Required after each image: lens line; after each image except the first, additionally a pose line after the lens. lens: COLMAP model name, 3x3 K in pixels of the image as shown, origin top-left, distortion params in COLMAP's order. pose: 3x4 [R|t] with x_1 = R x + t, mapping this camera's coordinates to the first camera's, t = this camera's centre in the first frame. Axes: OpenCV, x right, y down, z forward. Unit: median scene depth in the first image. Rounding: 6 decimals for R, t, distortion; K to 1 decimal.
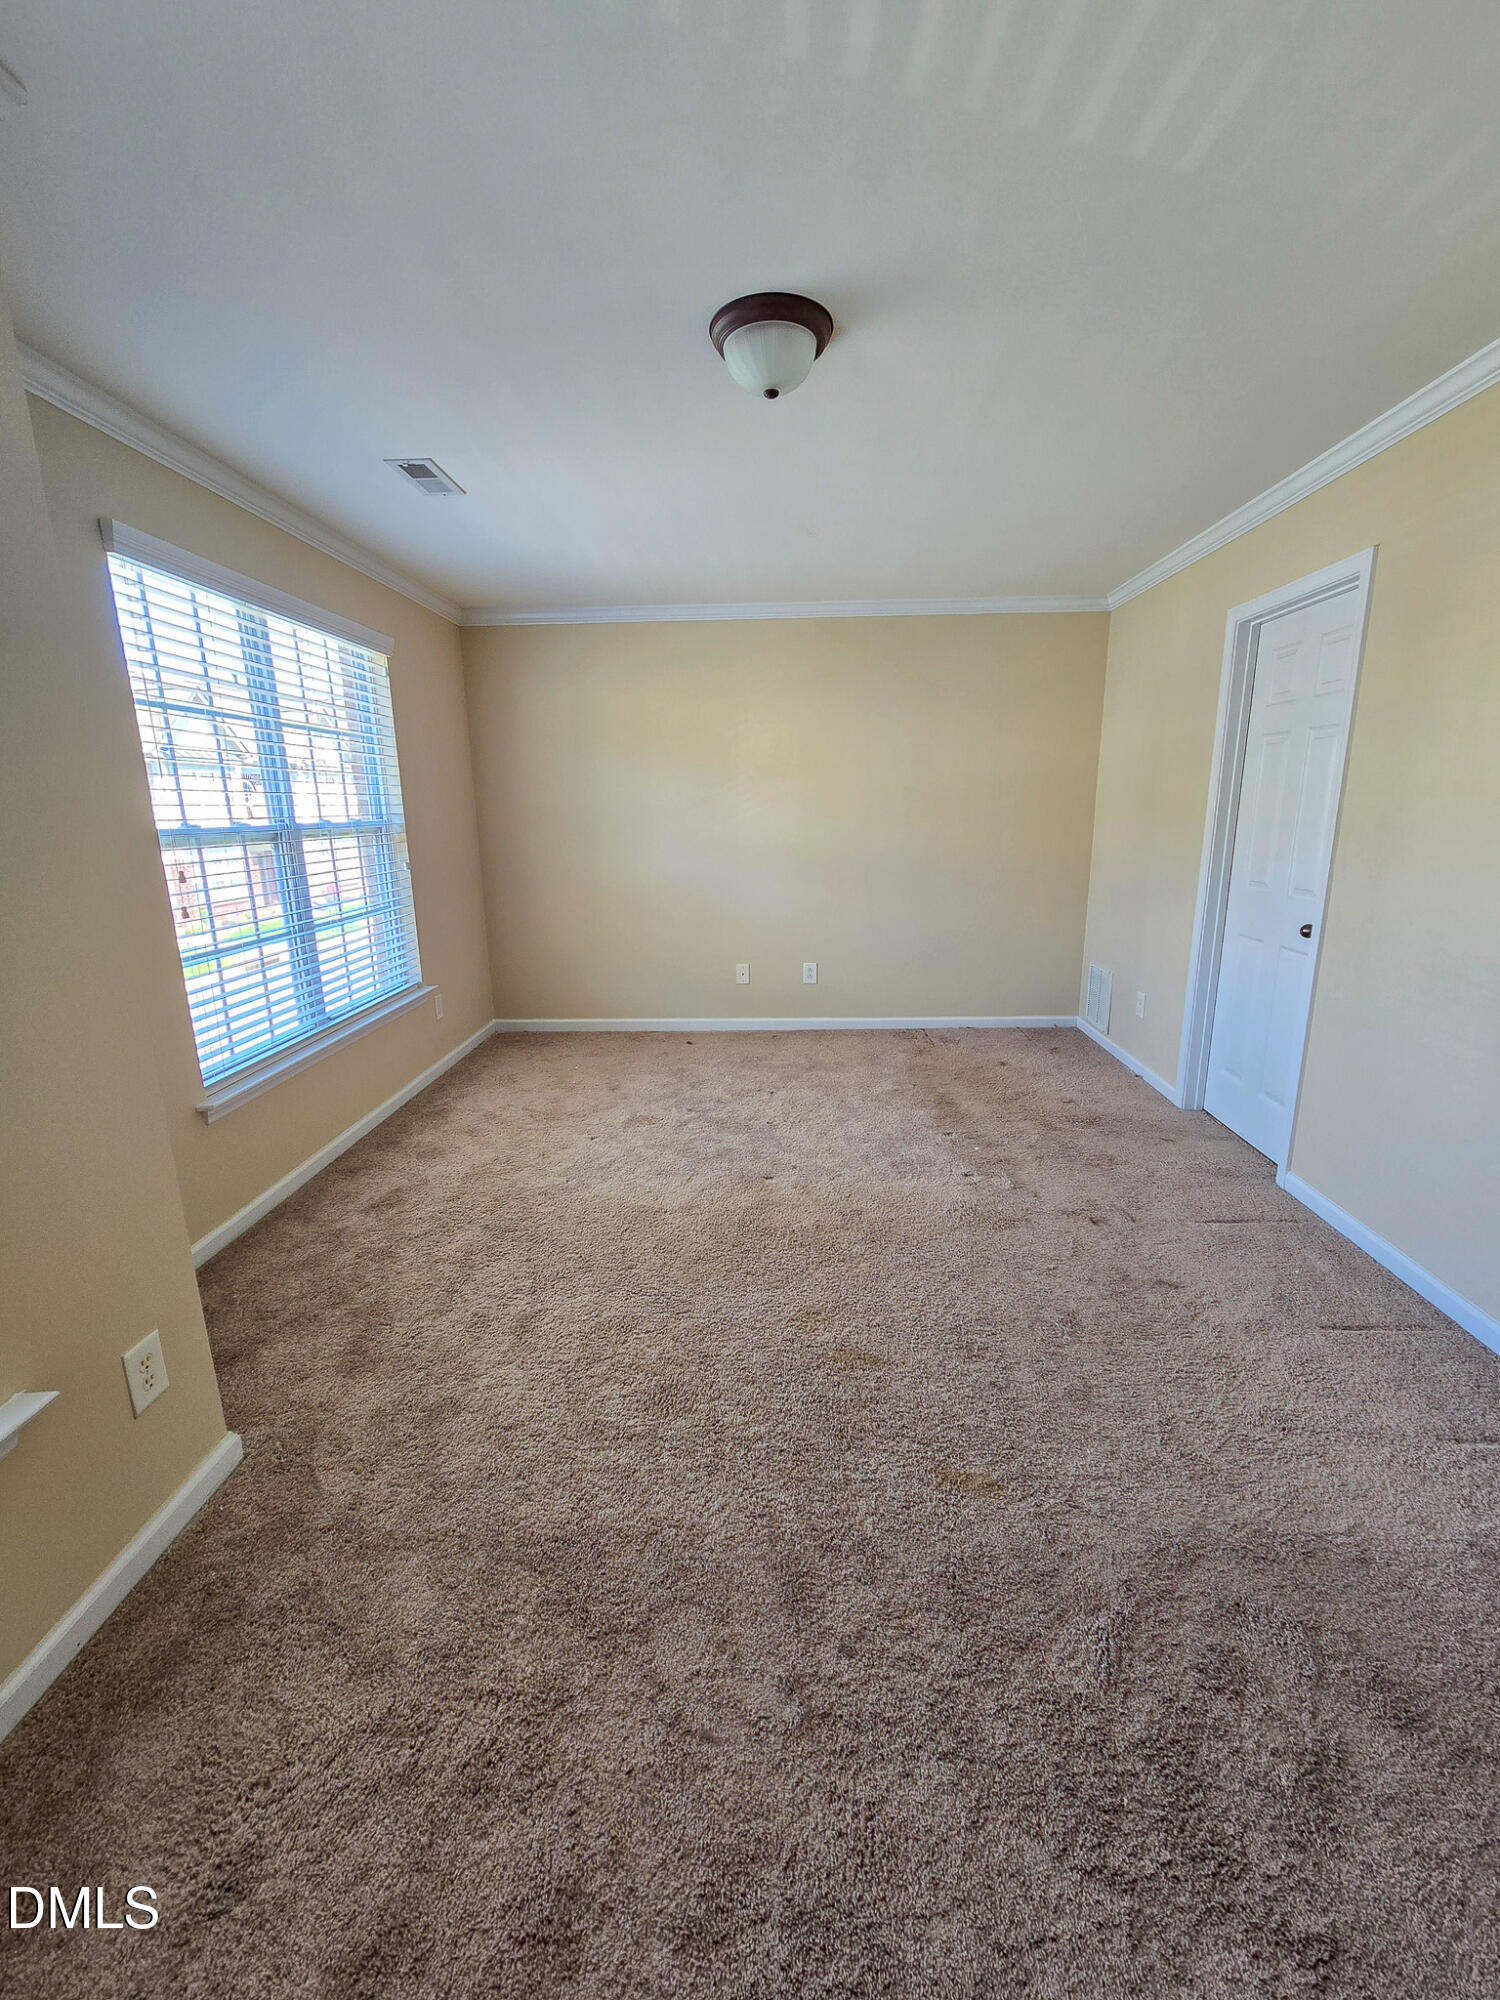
lens RADIAL K [[817.7, 0, 761.2], [0, 817.7, 994.1], [0, 0, 1]] dist [-0.001502, -0.000911]
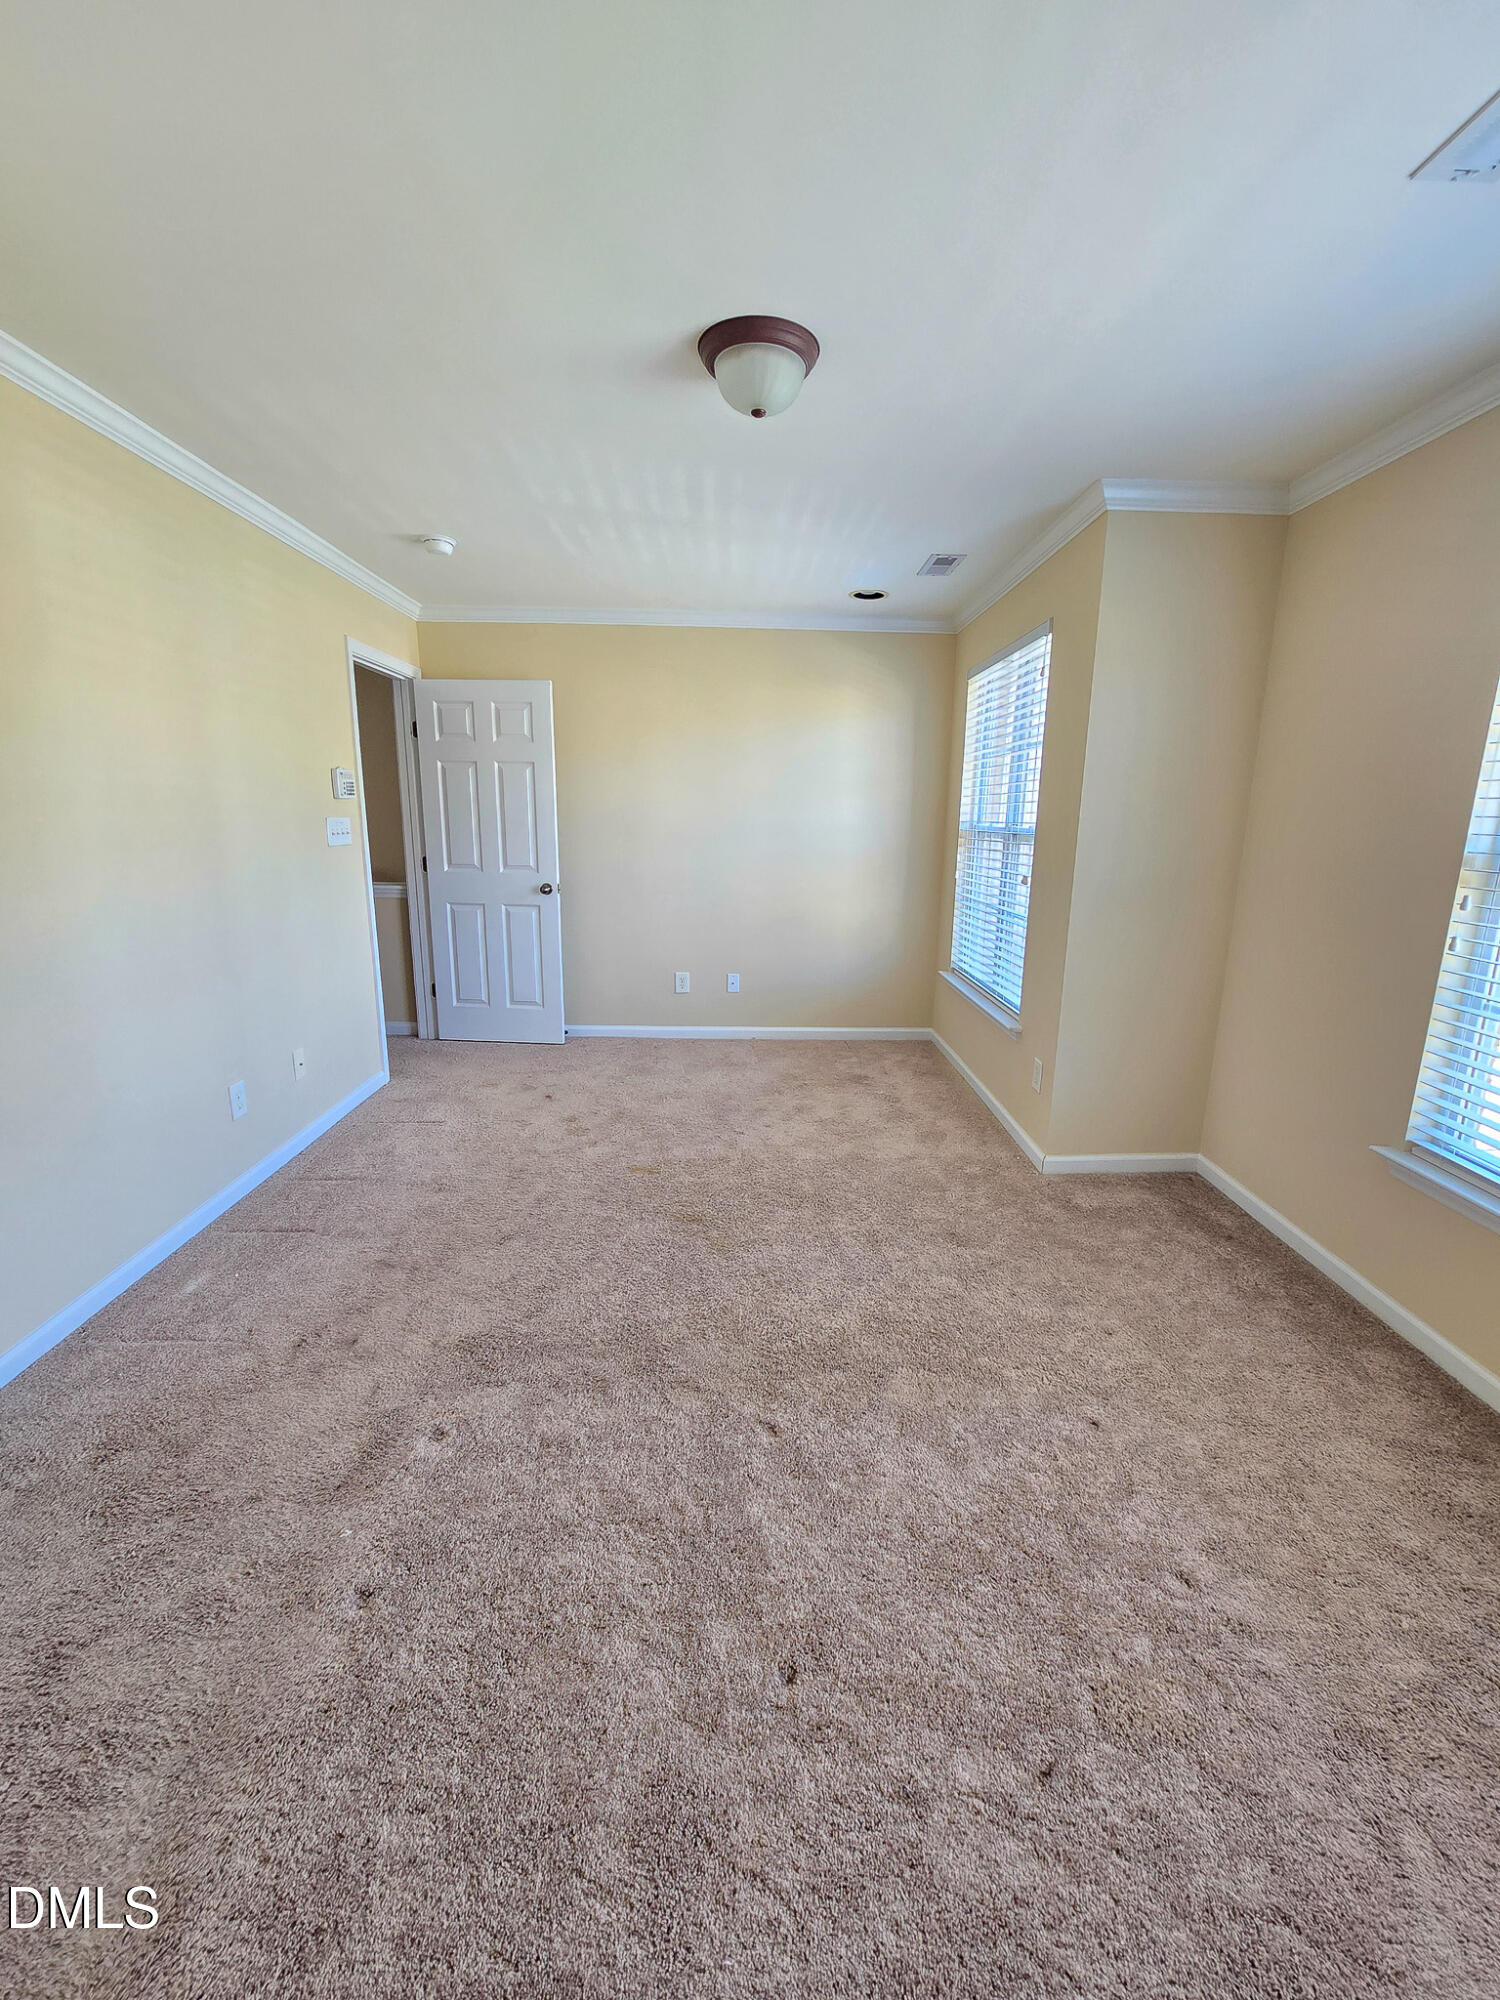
lens RADIAL K [[817.7, 0, 761.2], [0, 817.7, 994.1], [0, 0, 1]] dist [-0.001502, -0.000911]
pose [[-0.998331, 0.026376, -0.051384, 0.041138], [0.001006, 0.897449, 0.441118, -0.336857], [0.057749, 0.440330, -0.895977, 1.438331]]
